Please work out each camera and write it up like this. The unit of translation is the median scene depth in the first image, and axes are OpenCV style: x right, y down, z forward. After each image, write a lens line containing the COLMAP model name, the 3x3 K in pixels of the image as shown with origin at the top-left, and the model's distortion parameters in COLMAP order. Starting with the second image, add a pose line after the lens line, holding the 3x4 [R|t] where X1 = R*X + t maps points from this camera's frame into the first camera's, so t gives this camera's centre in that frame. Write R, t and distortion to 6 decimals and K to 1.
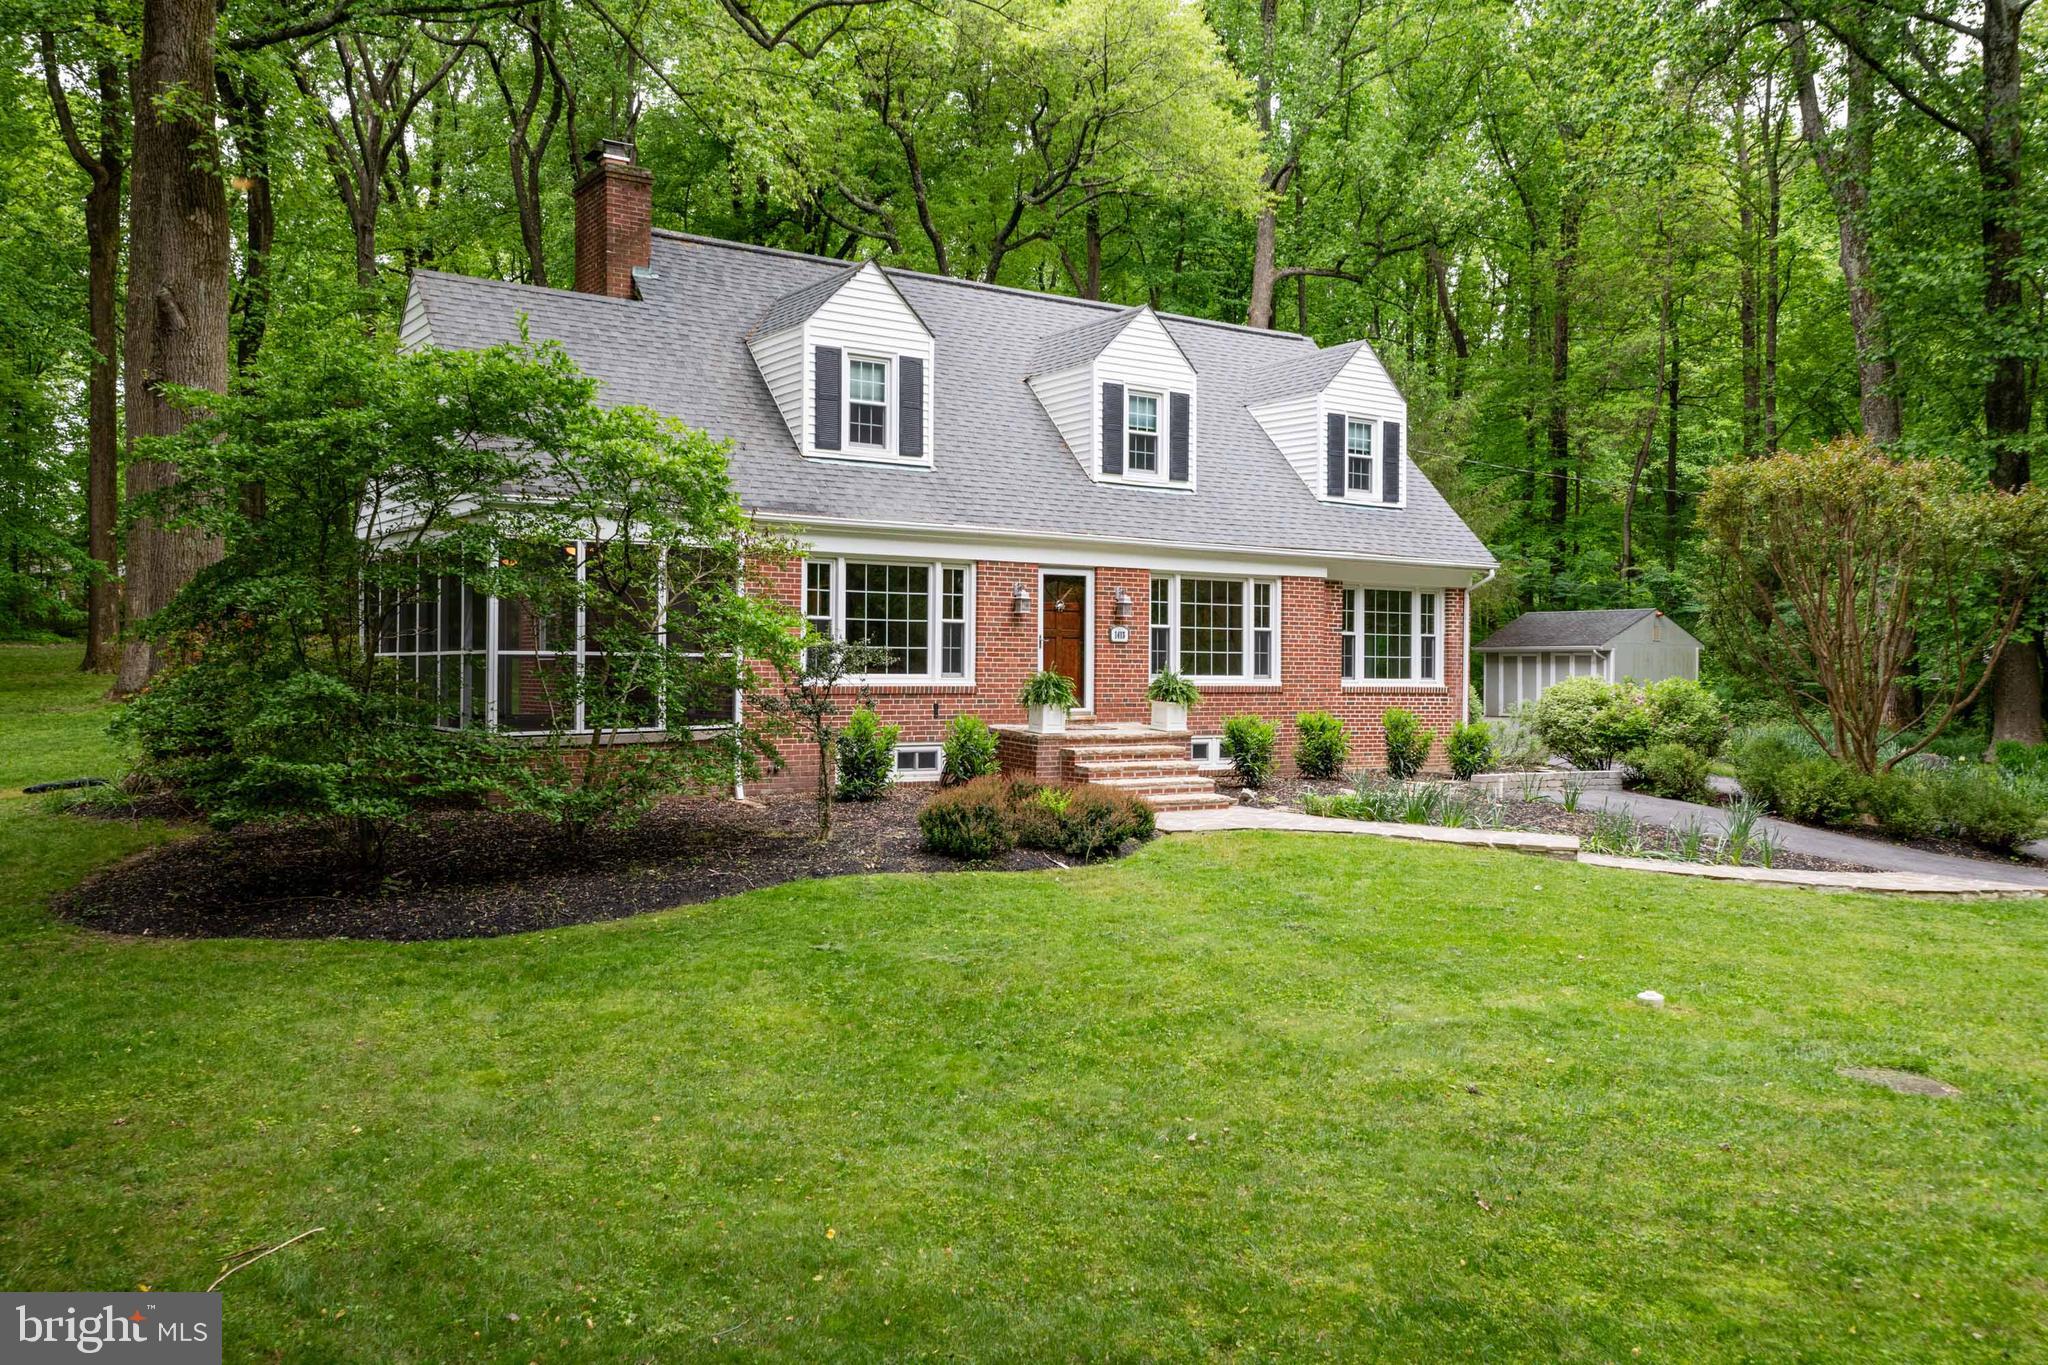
lens RADIAL K [[1489.1, 0, 1024.0], [0, 1489.1, 682.5], [0, 0, 1]] dist [0.000038, 0.000147]
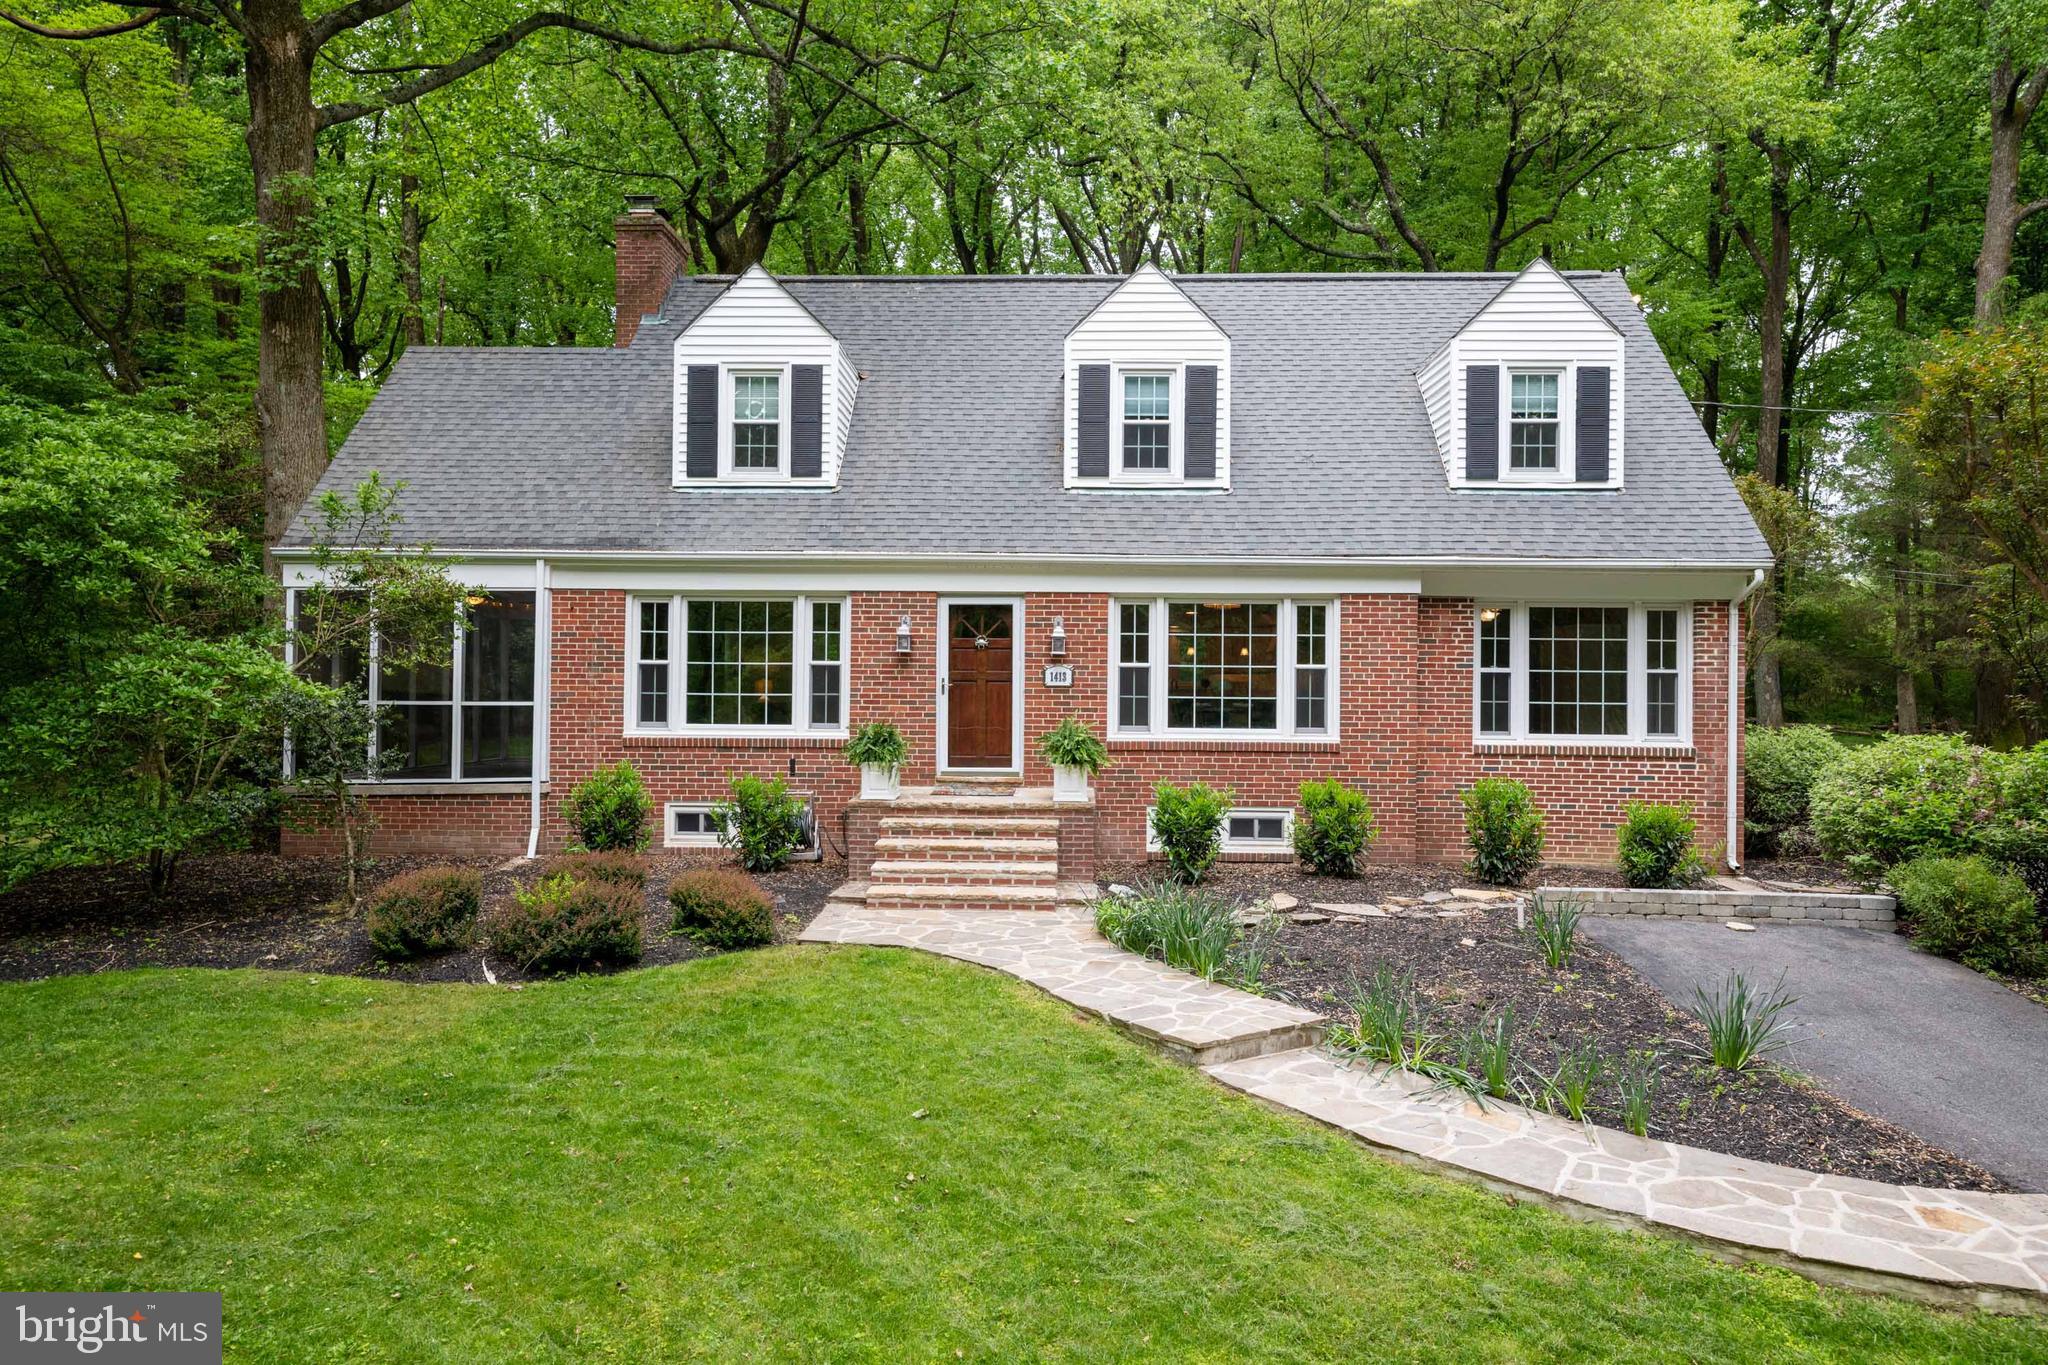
lens RADIAL K [[1489.1, 0, 1024.0], [0, 1489.1, 682.5], [0, 0, 1]] dist [0.000038, 0.000147]
pose [[0.829696, -0.014593, -0.558024, 0.456349], [-0.007170, 0.999297, -0.036793, 0.000545], [0.558169, 0.034528, 0.829009, 0.306126]]
